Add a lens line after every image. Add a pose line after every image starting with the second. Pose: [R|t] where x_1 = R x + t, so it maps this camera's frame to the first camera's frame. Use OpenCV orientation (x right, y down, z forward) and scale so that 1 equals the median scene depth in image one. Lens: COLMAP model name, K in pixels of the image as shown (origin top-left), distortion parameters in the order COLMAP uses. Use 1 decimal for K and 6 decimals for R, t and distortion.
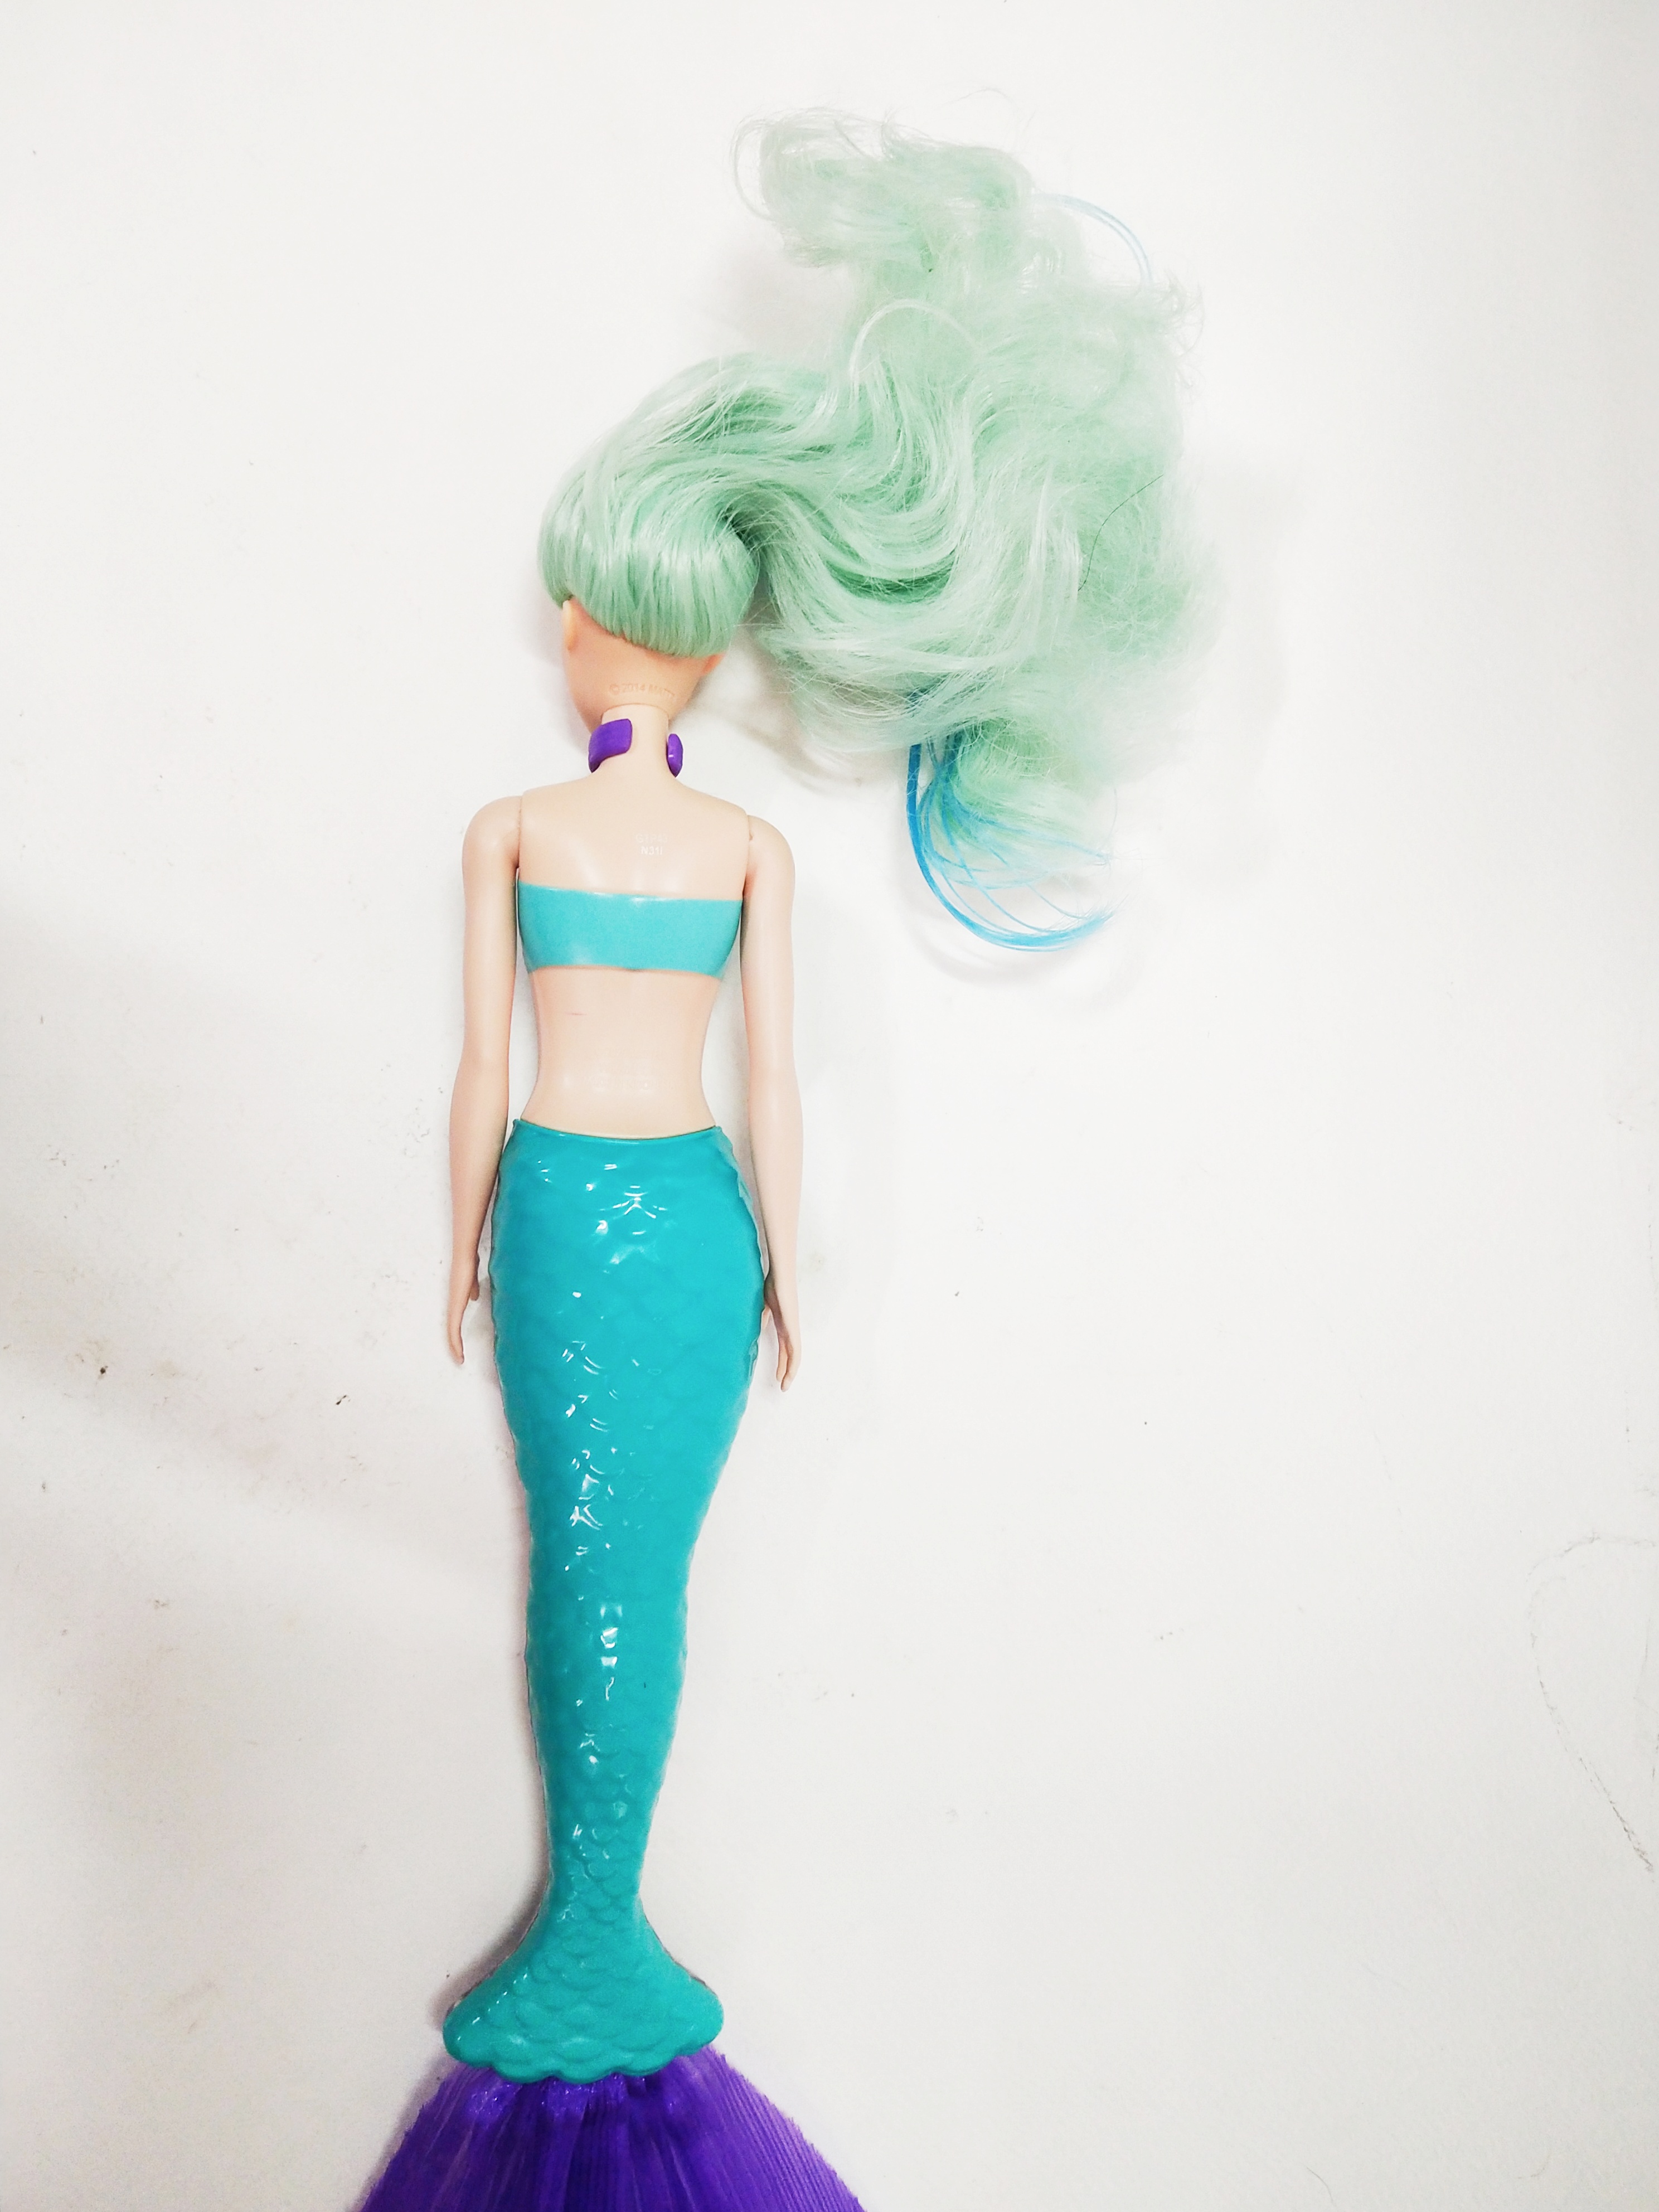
lens RADIAL K [[1803.4, 0, 829.7], [0, 1803.4, 1091.8], [0, 0, 1]] dist [-0.046271, 0.055742]
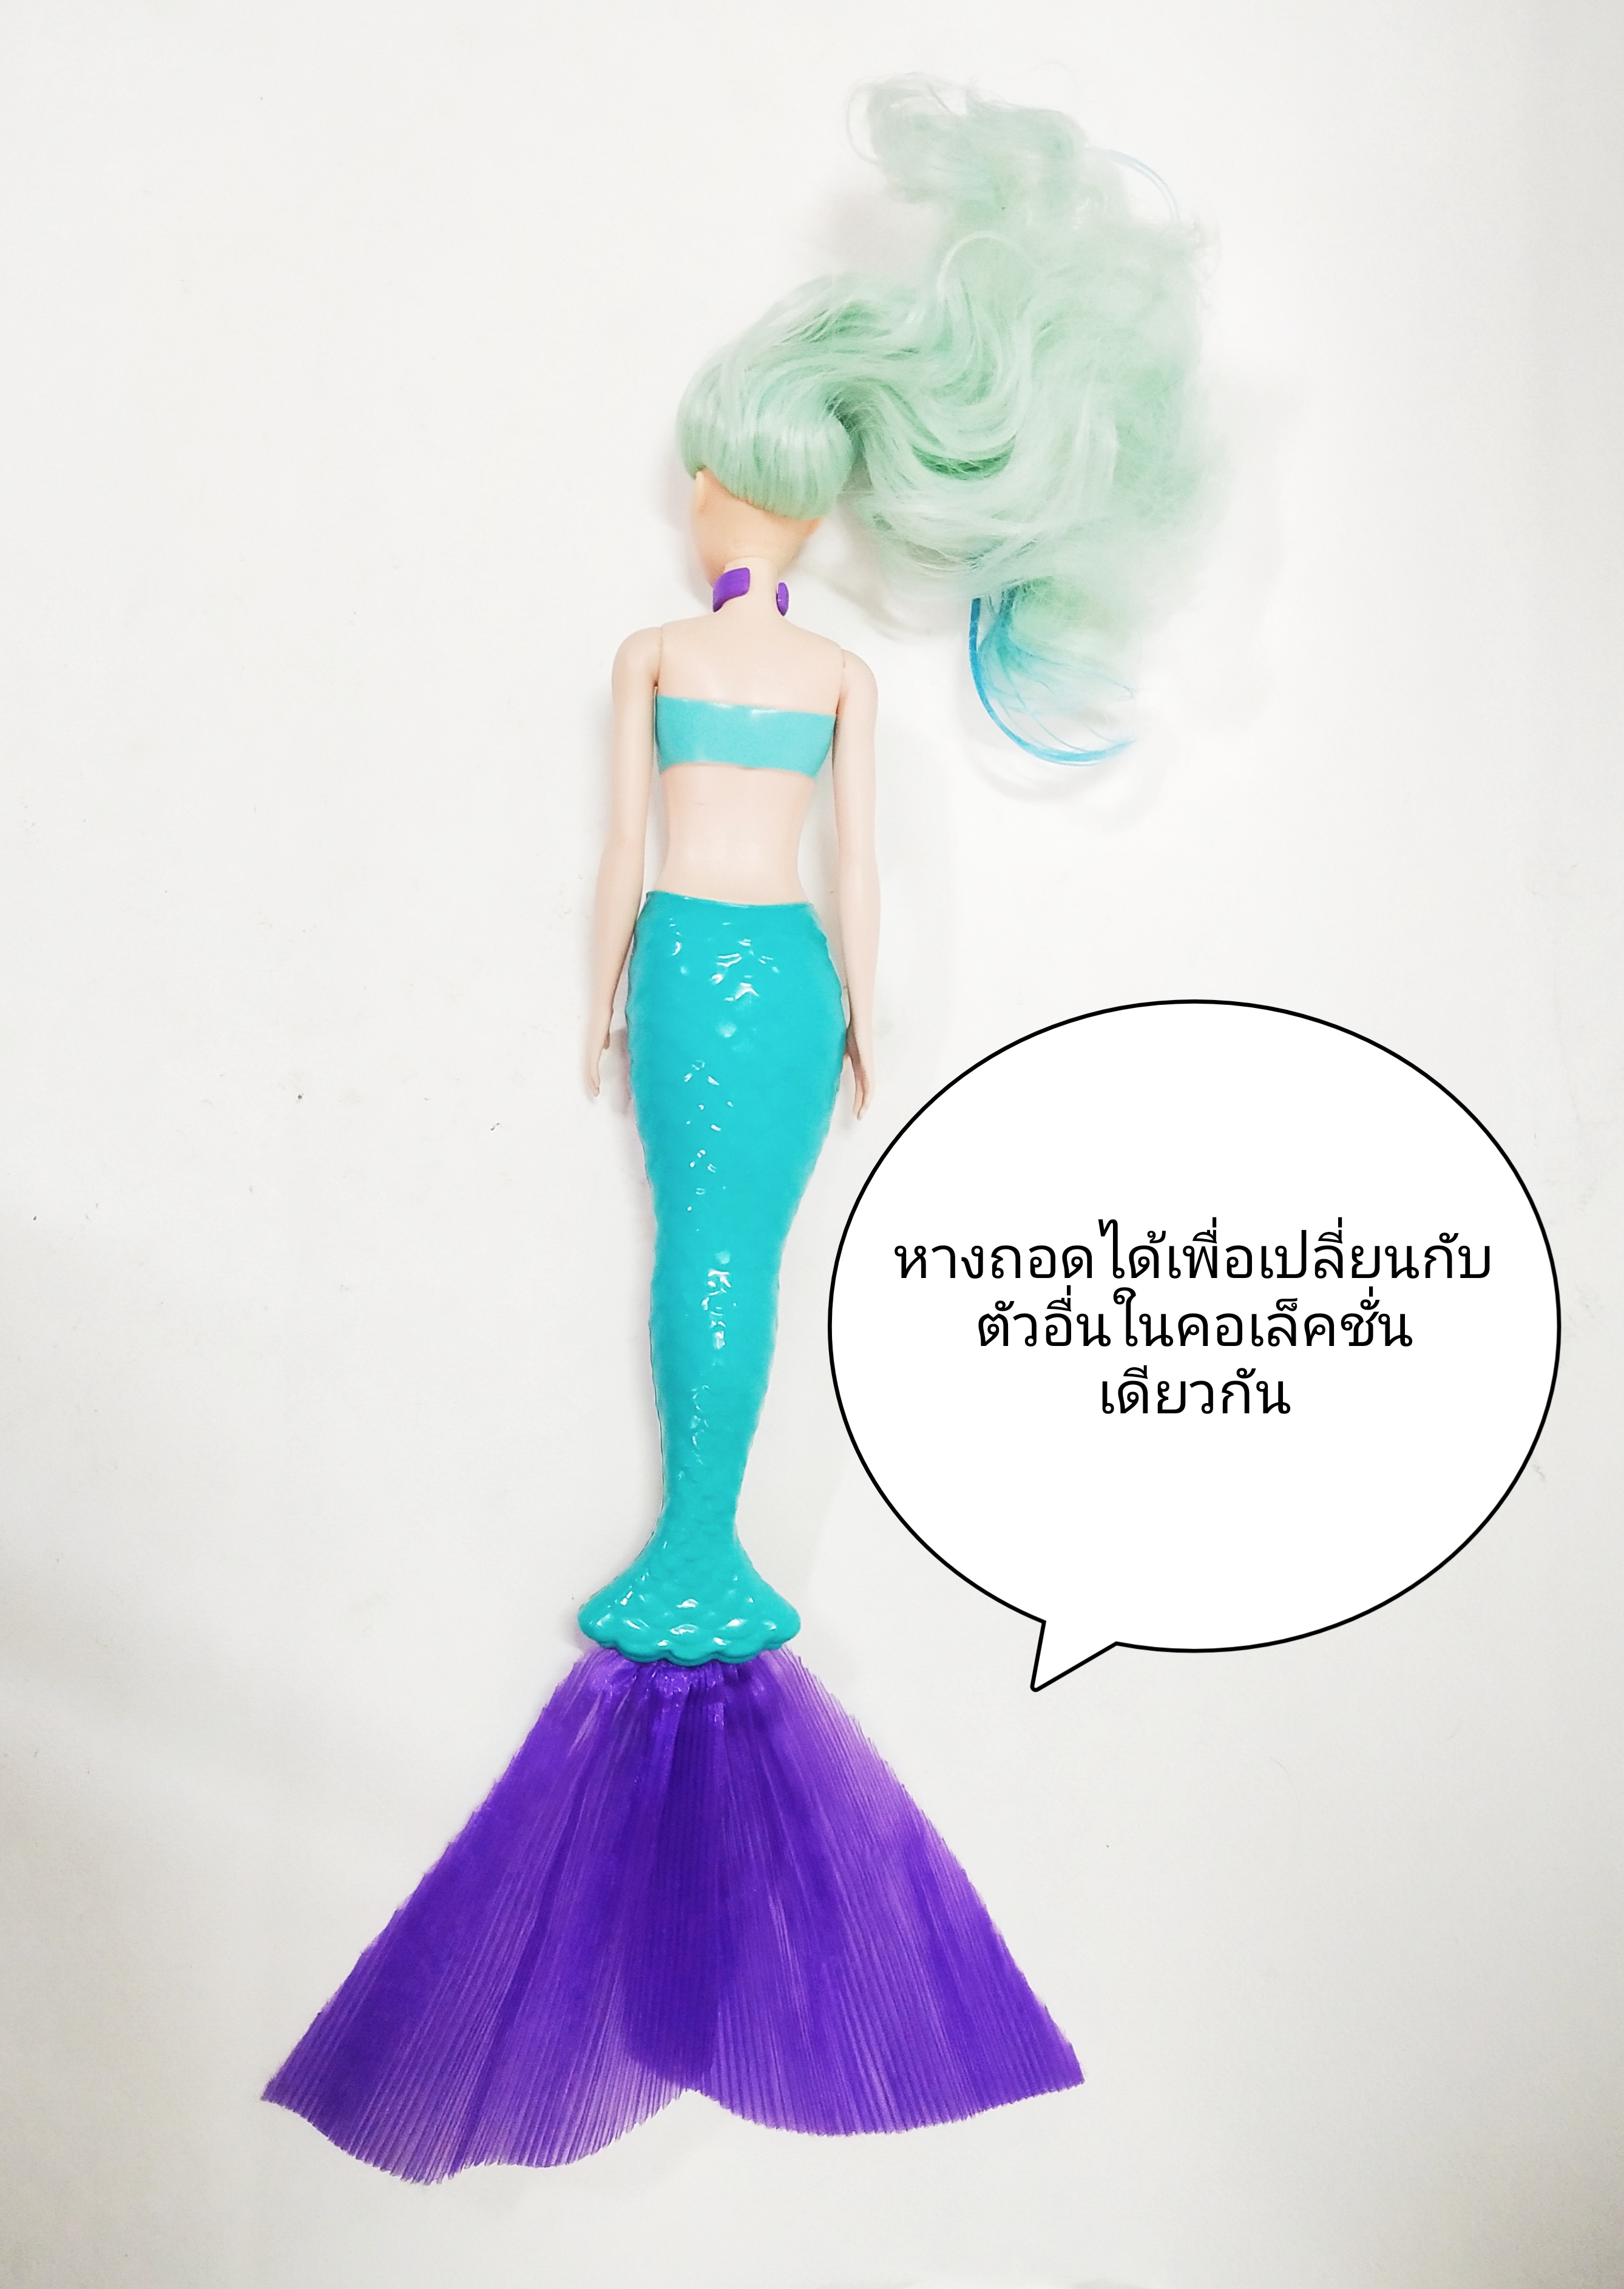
lens RADIAL K [[2080.4, 0, 813.0], [0, 2080.4, 1152.5], [0, 0, 1]] dist [-0.008222, 0.019359]
pose [[0.999751, 0.022172, -0.002400, -0.055092], [-0.022155, 0.999729, 0.007172, 0.184003], [0.002558, -0.007117, 0.999971, -0.434953]]
